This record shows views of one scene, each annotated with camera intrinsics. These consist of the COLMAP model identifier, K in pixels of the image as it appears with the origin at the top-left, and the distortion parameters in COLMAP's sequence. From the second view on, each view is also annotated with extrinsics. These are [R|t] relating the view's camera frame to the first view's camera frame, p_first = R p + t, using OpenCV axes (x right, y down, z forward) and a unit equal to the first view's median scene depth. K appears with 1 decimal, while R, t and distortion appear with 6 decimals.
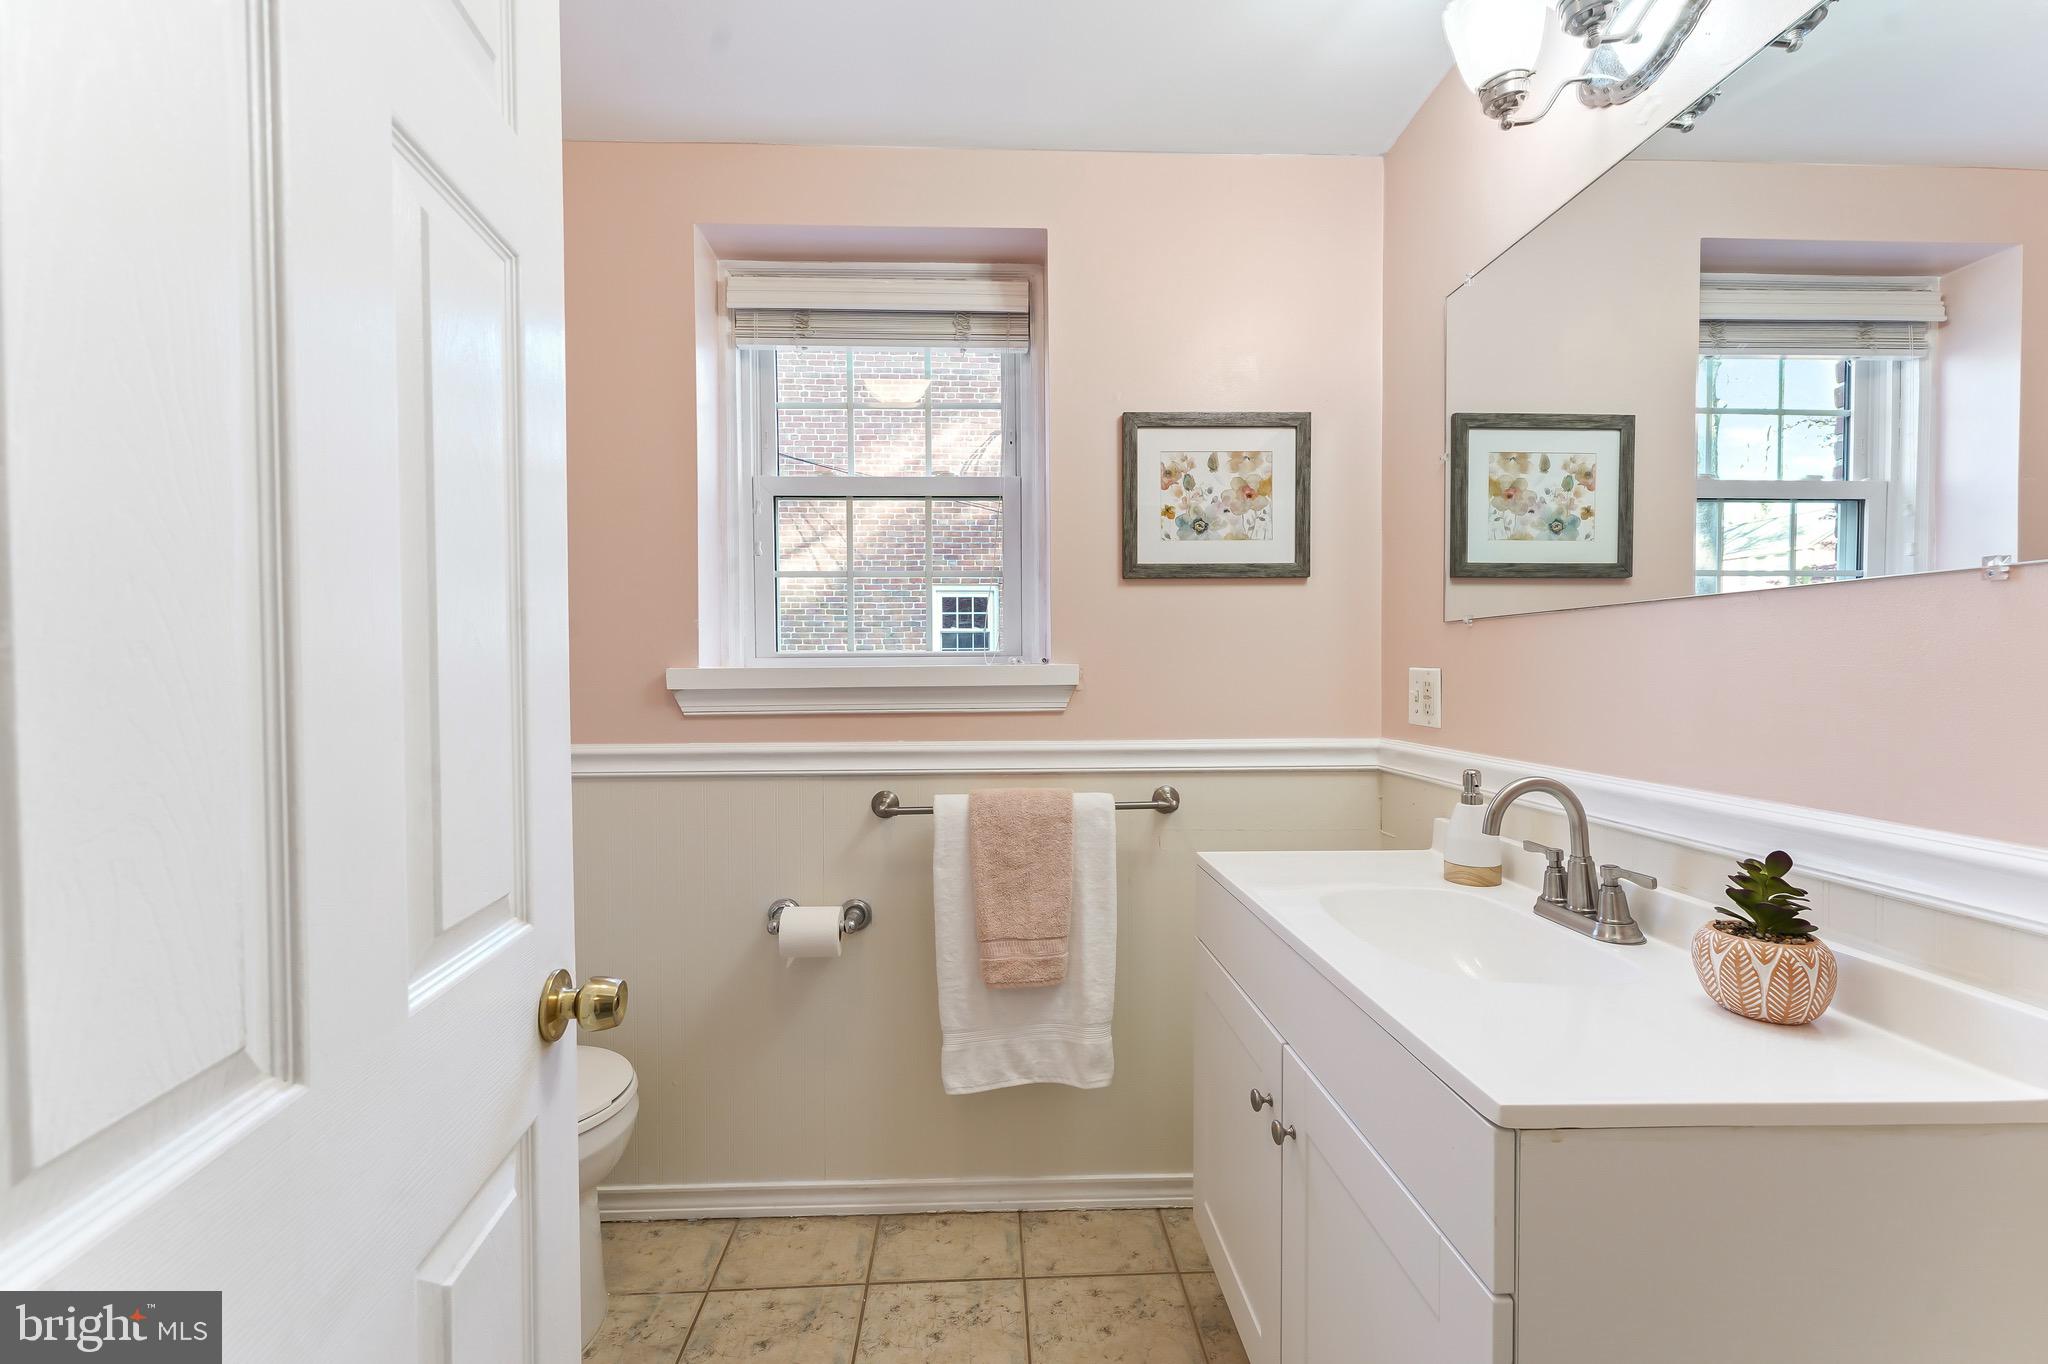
lens RADIAL K [[827.6, 0, 1013.1], [0, 827.6, 677.6], [0, 0, 1]] dist [0.003064, 0.000135]
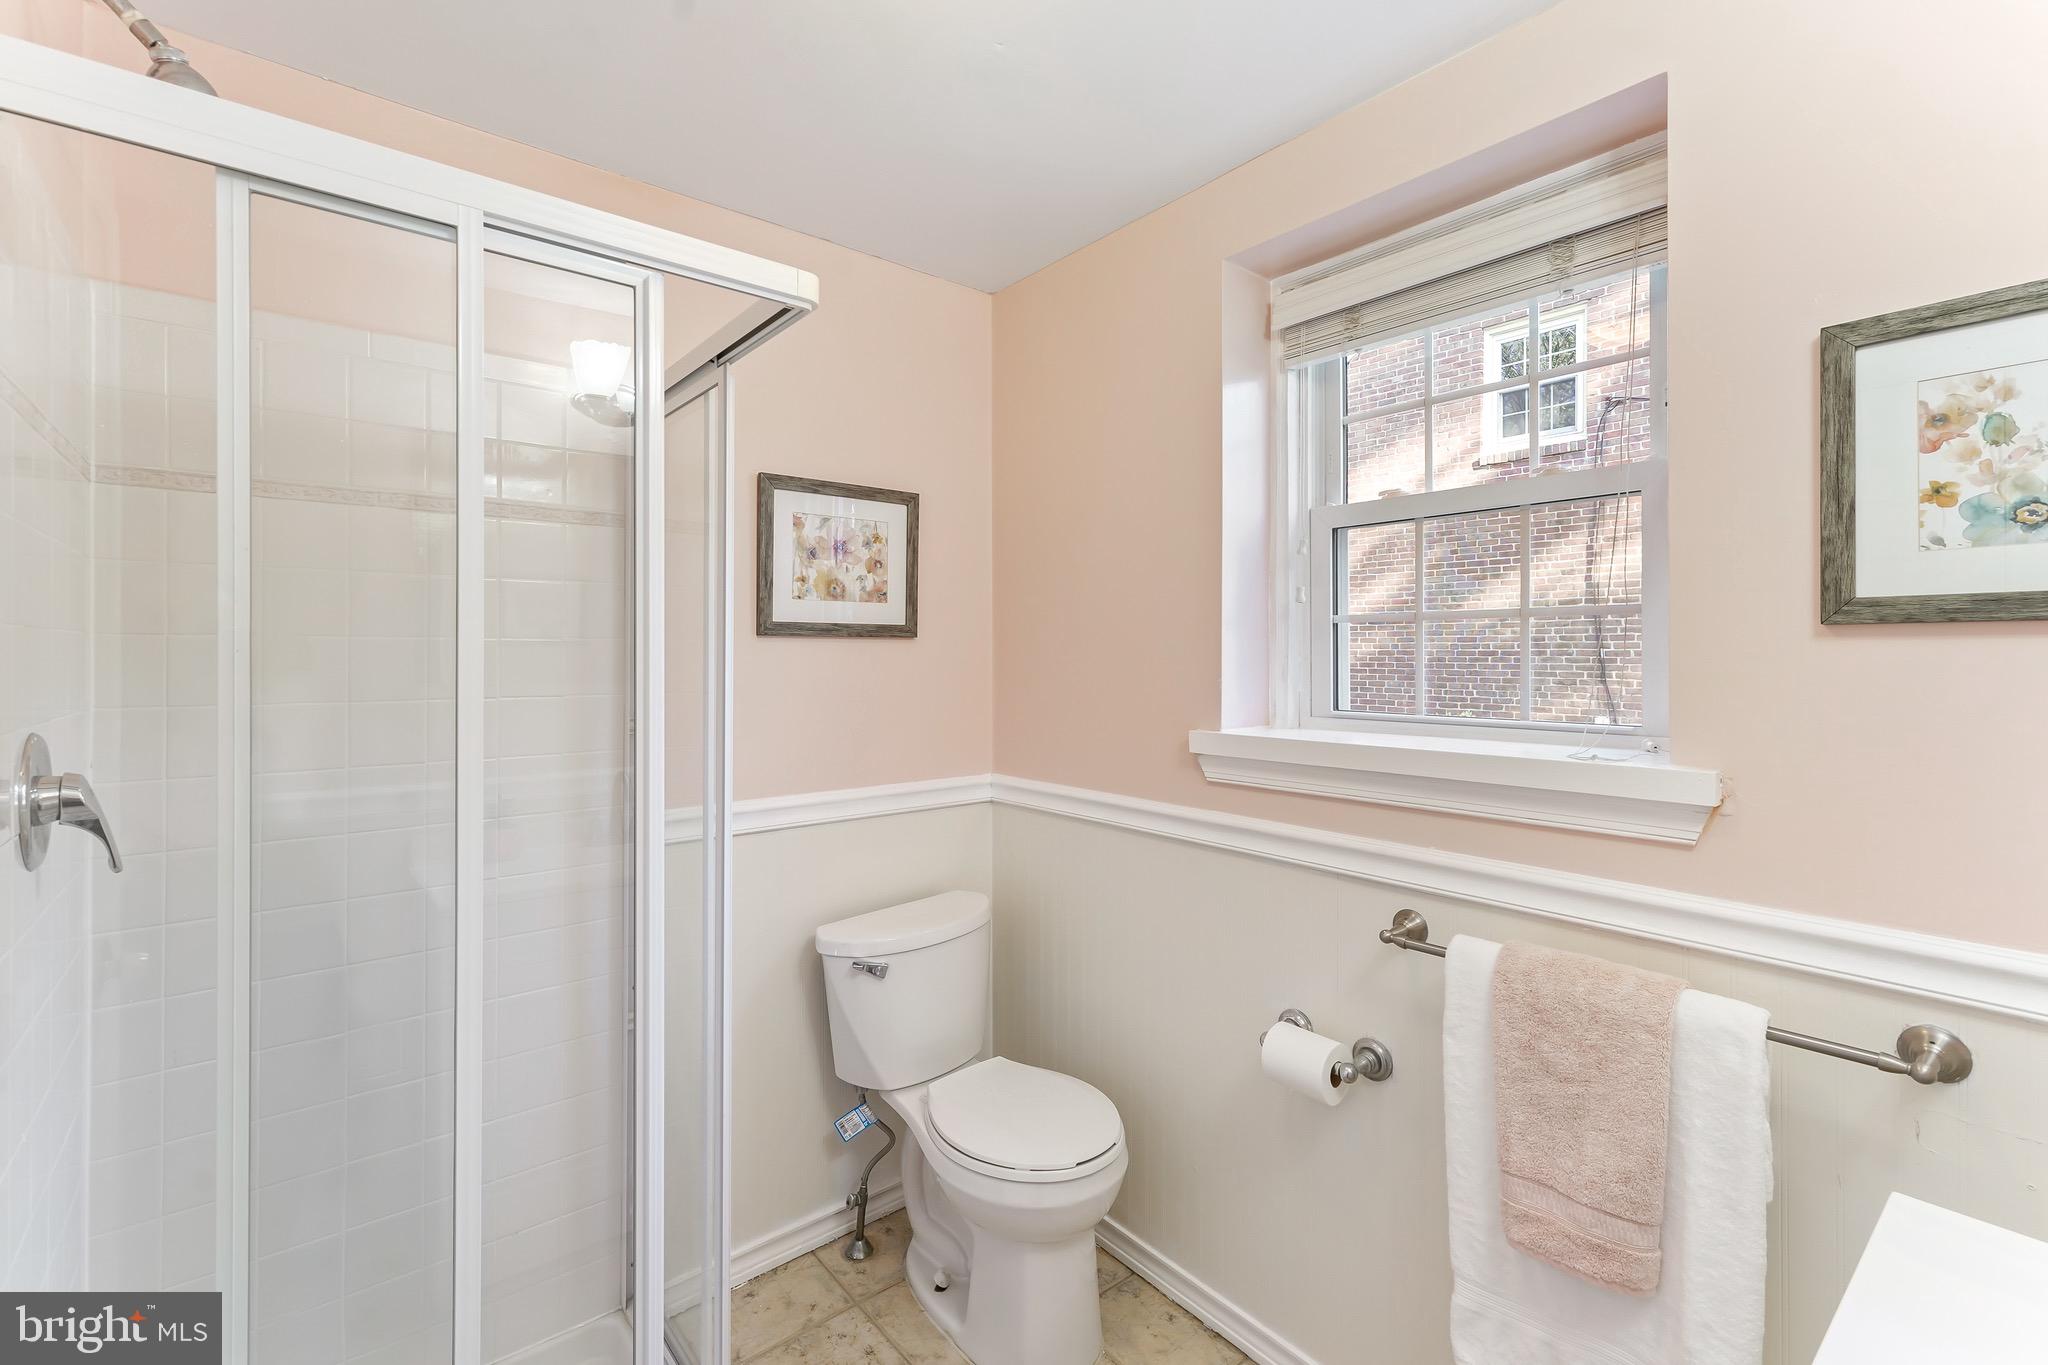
lens RADIAL K [[899.0, 0, 1025.3], [0, 899.0, 651.3], [0, 0, 1]] dist [0.000992, 0.001007]
pose [[0.607275, 0.001101, -0.794491, 0.287873], [-0.018776, 0.999740, -0.012966, -0.084352], [0.794270, 0.022791, 0.607138, 0.209759]]
